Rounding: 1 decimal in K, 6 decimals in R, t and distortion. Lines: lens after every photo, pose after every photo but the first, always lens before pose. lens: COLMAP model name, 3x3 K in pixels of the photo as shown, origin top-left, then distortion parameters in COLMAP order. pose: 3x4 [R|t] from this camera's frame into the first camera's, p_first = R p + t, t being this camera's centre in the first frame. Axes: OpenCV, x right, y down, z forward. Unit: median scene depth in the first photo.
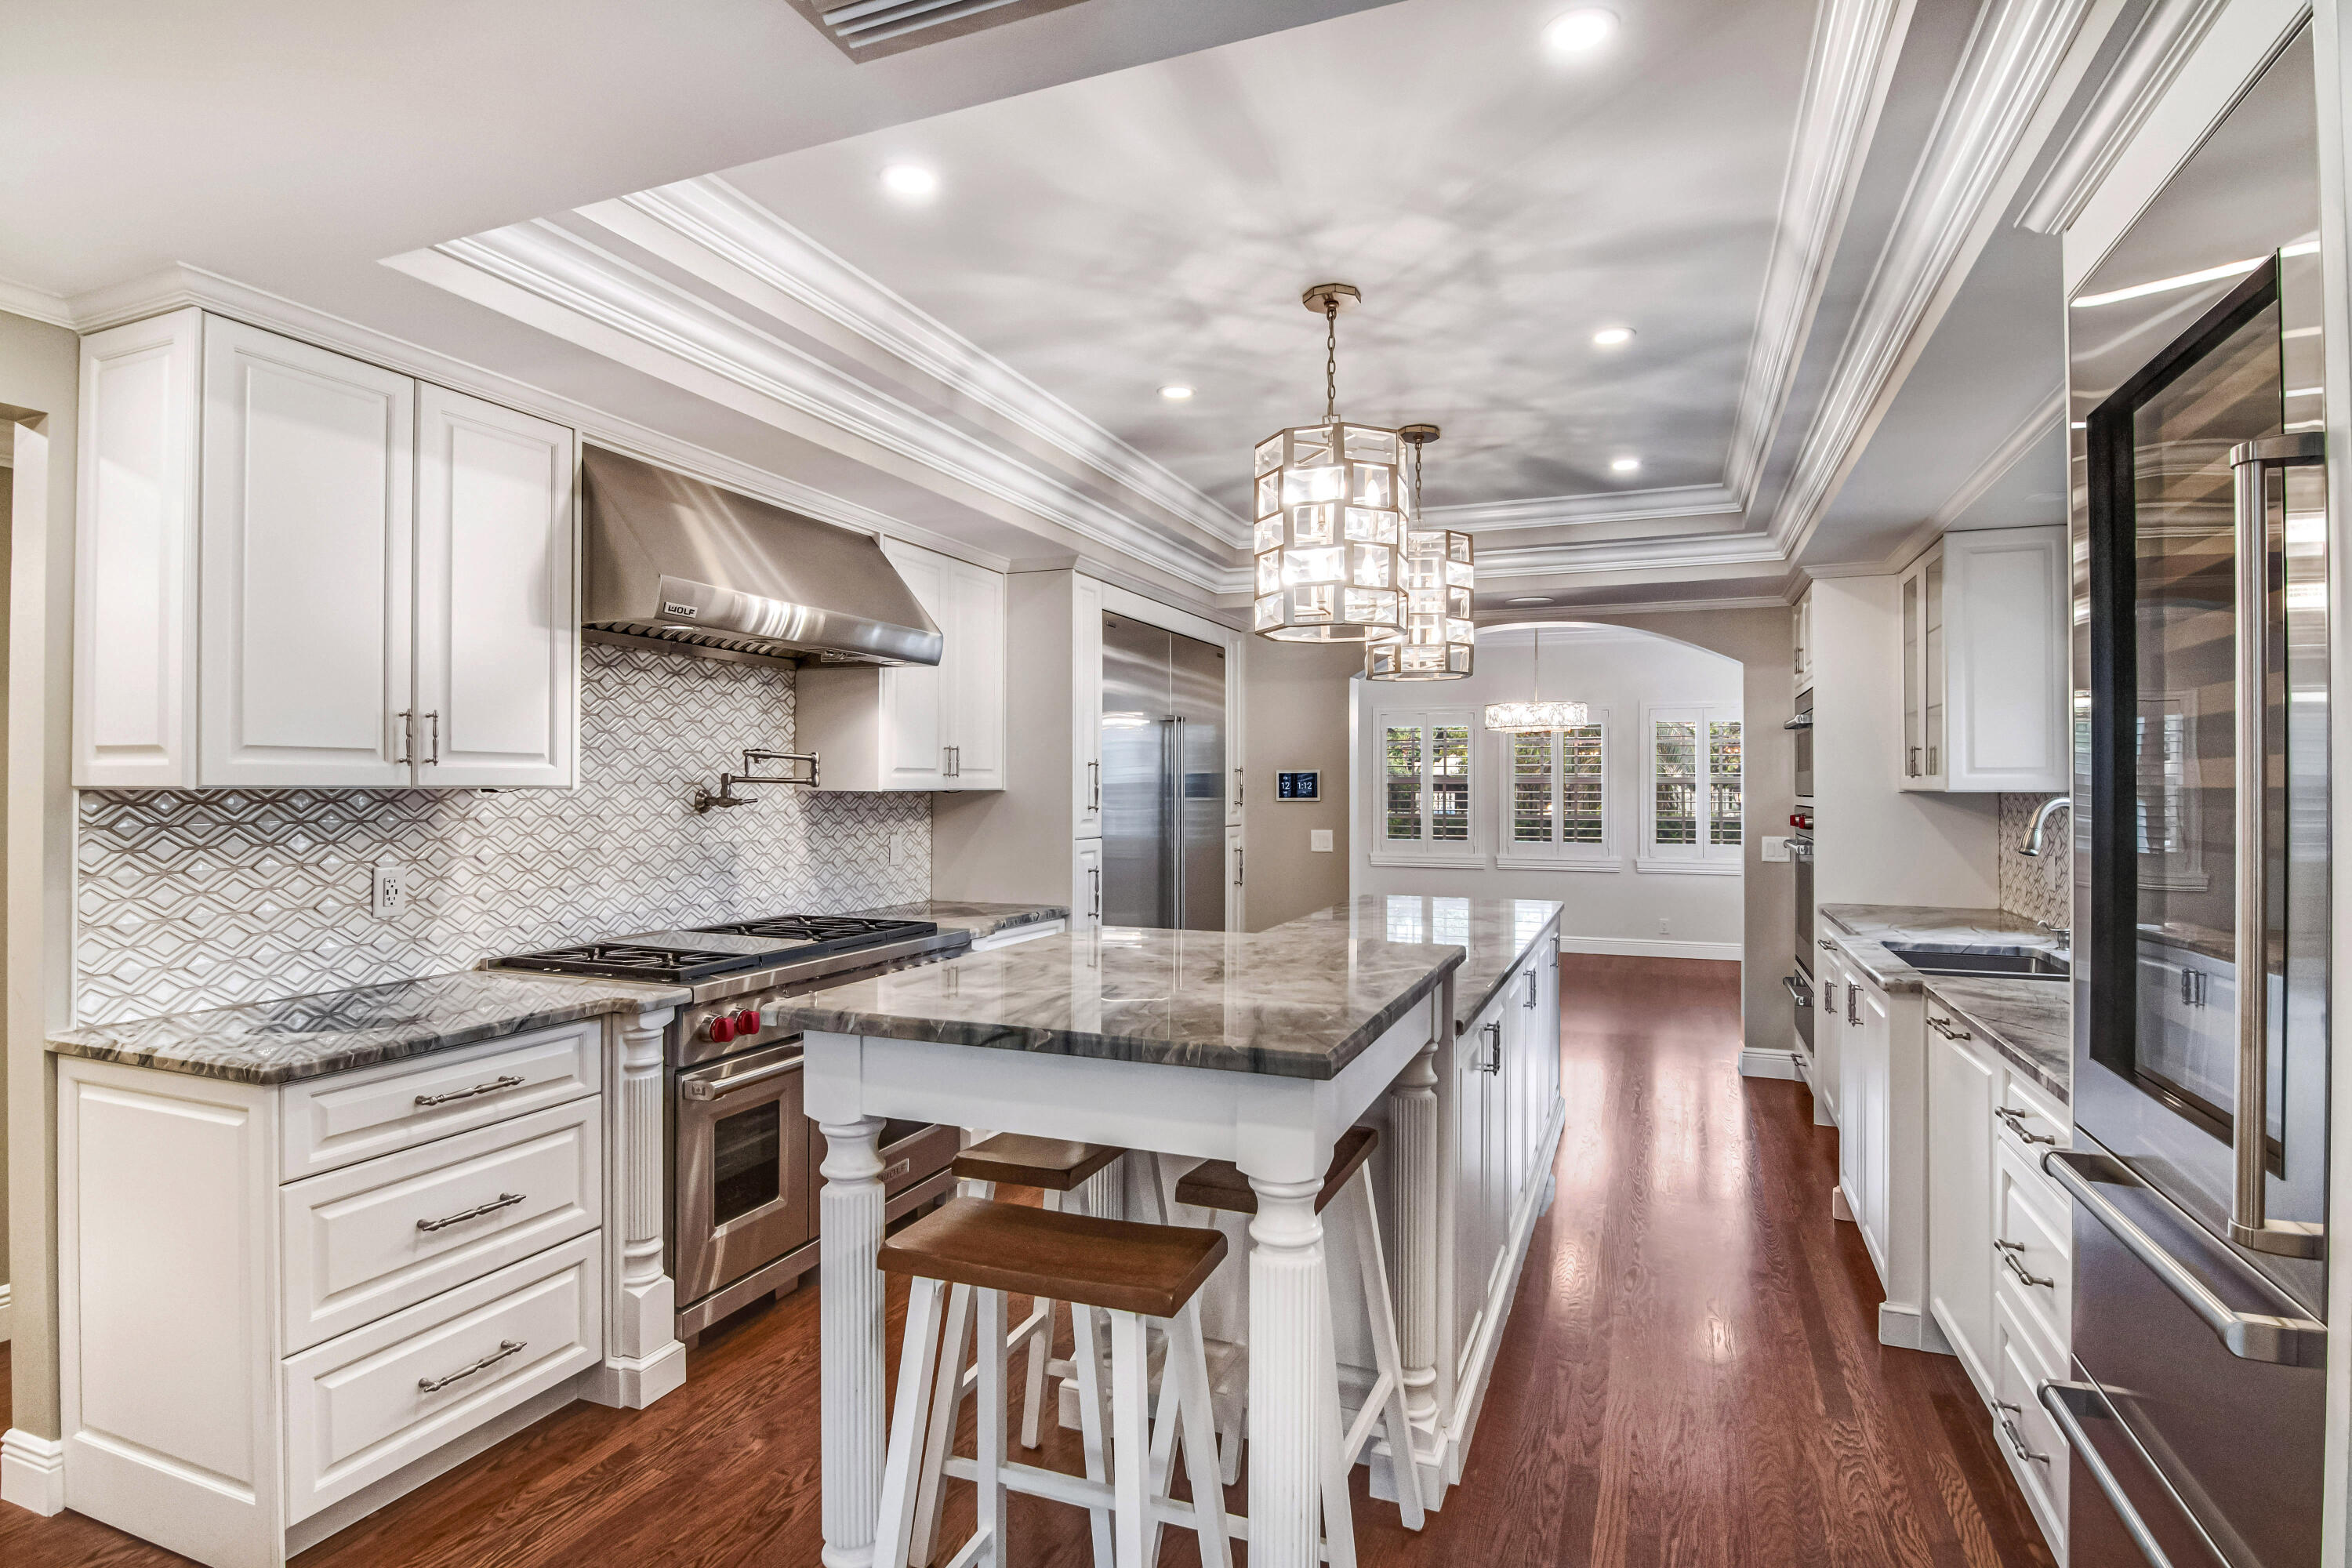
lens RADIAL K [[1201.9, 0, 1177.7], [0, 1201.9, 797.8], [0, 0, 1]] dist [-0.007003, -0.001801]
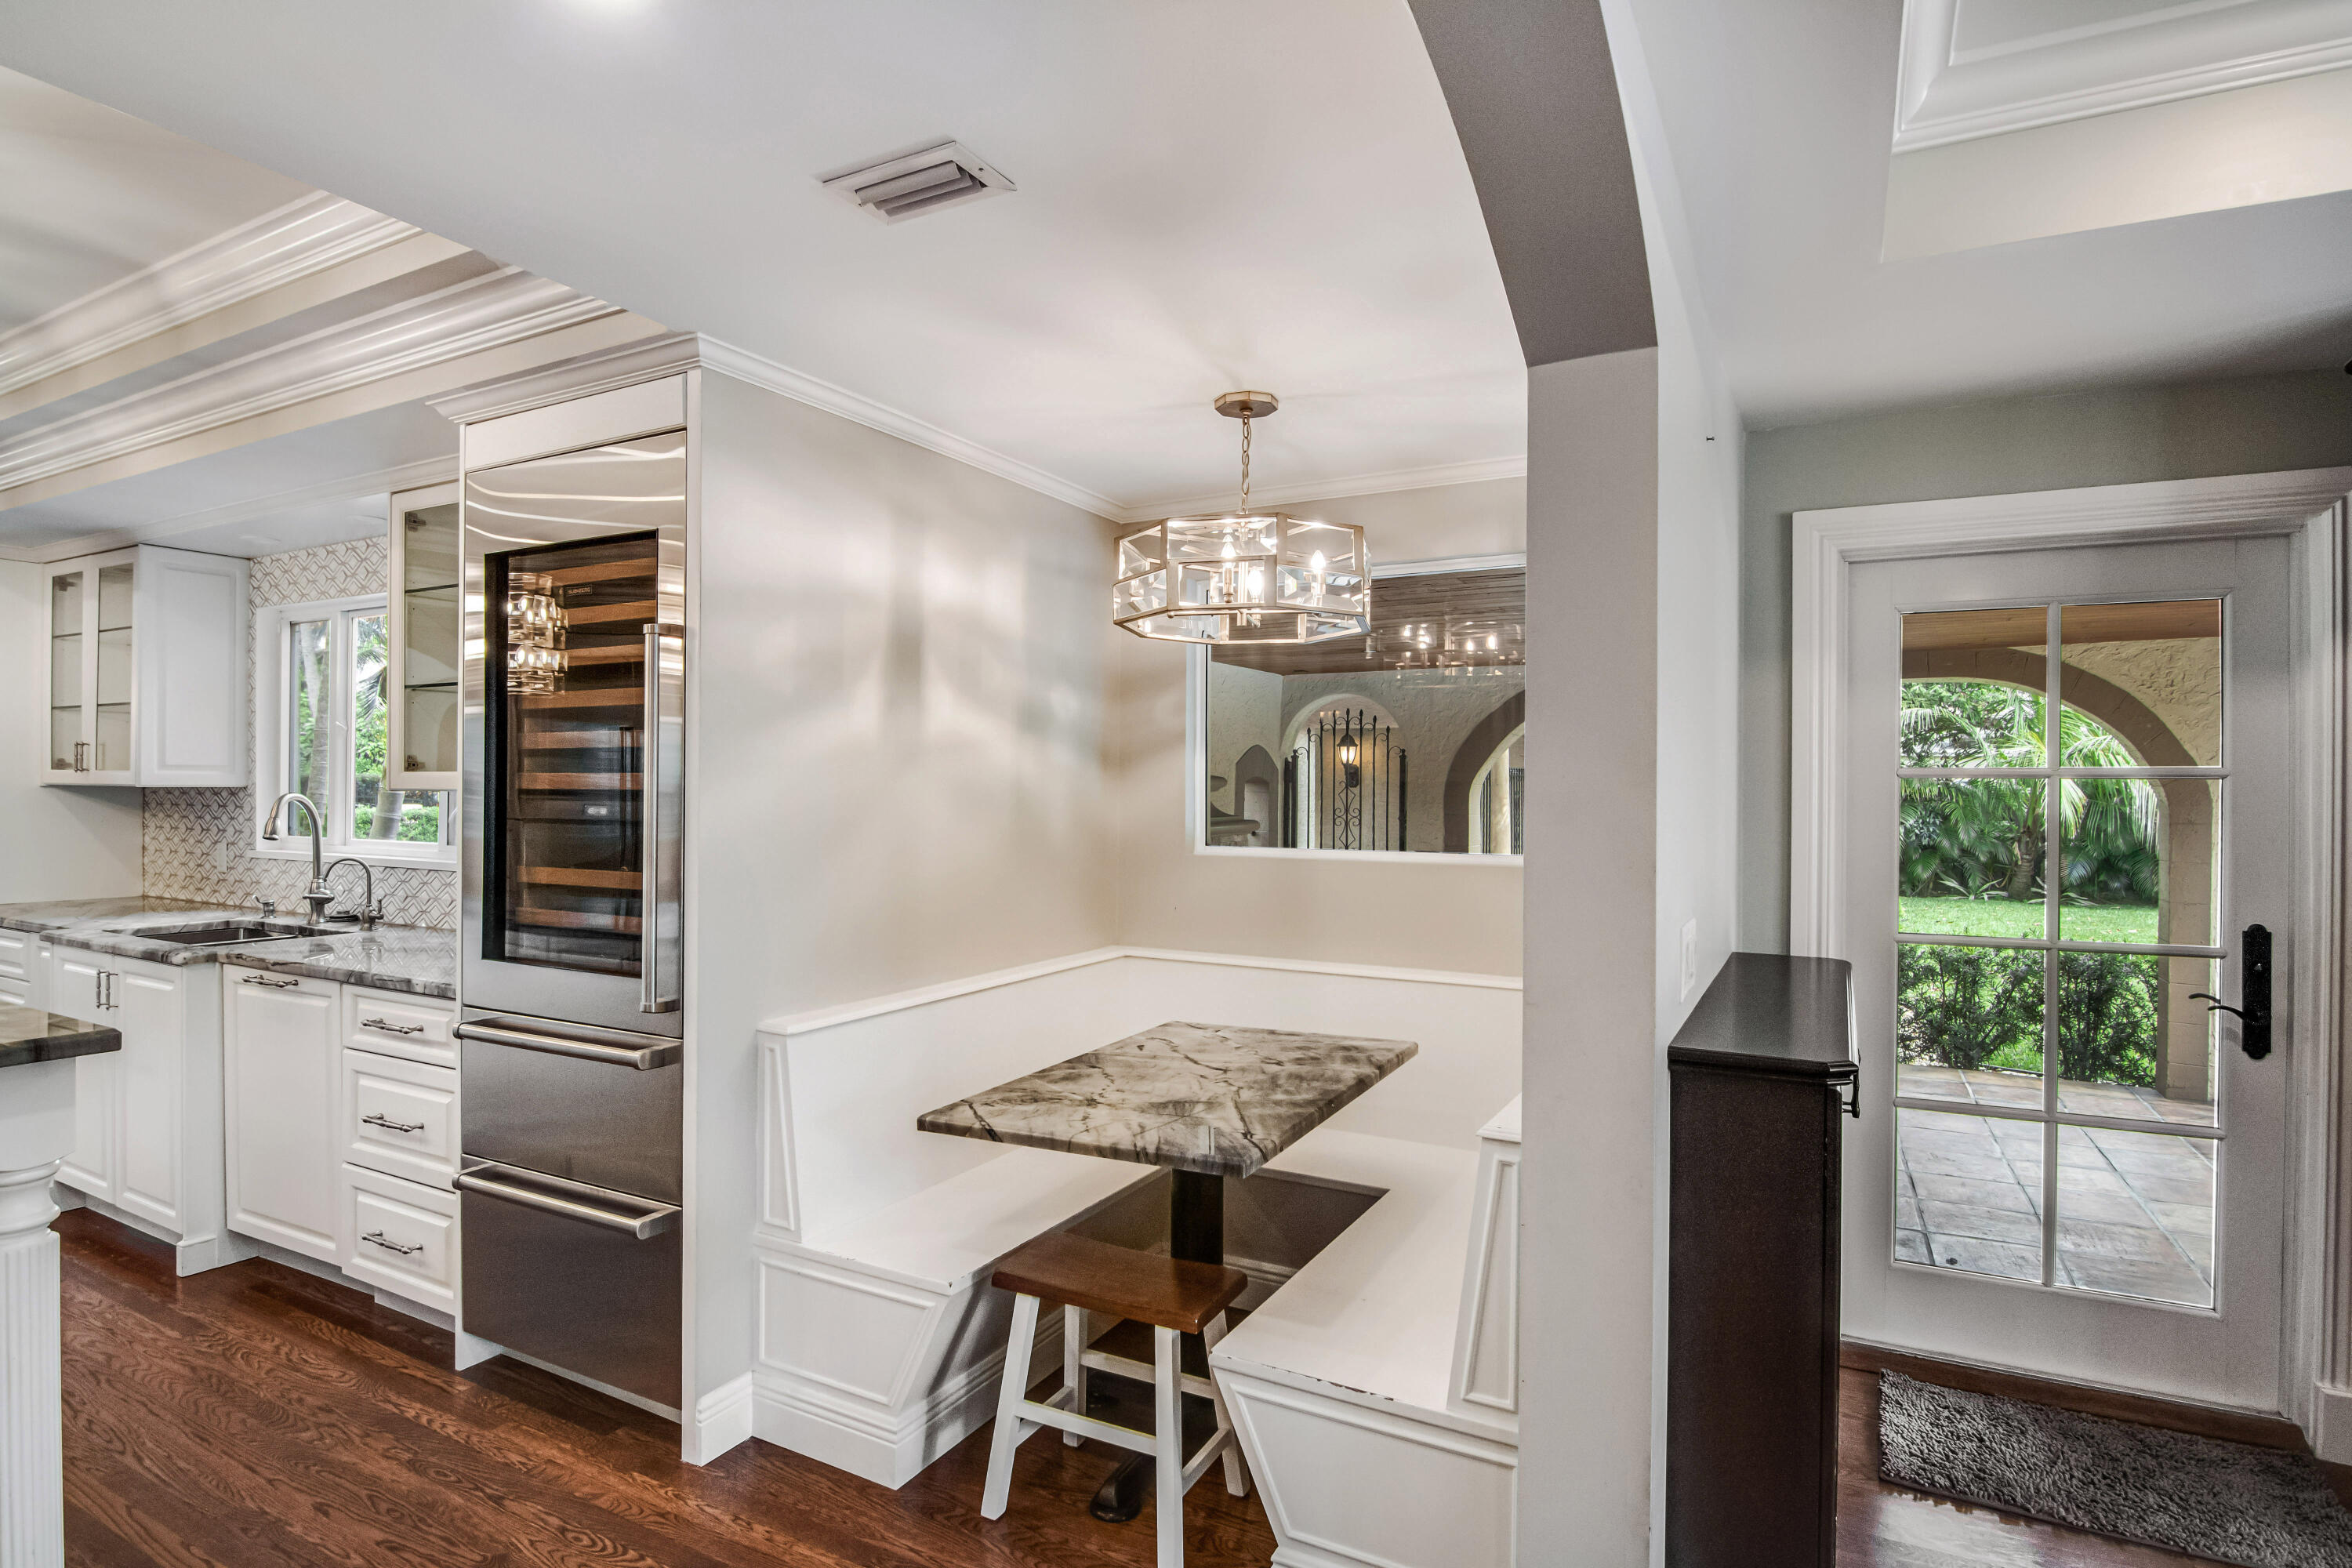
lens RADIAL K [[1201.9, 0, 1174.4], [0, 1201.9, 795.0], [0, 0, 1]] dist [-0.007003, -0.001801]
pose [[0.117381, -0.003074, 0.993082, -0.314290], [-0.001330, 0.999994, 0.003253, -0.001754], [-0.993086, -0.001702, 0.117376, -0.041915]]
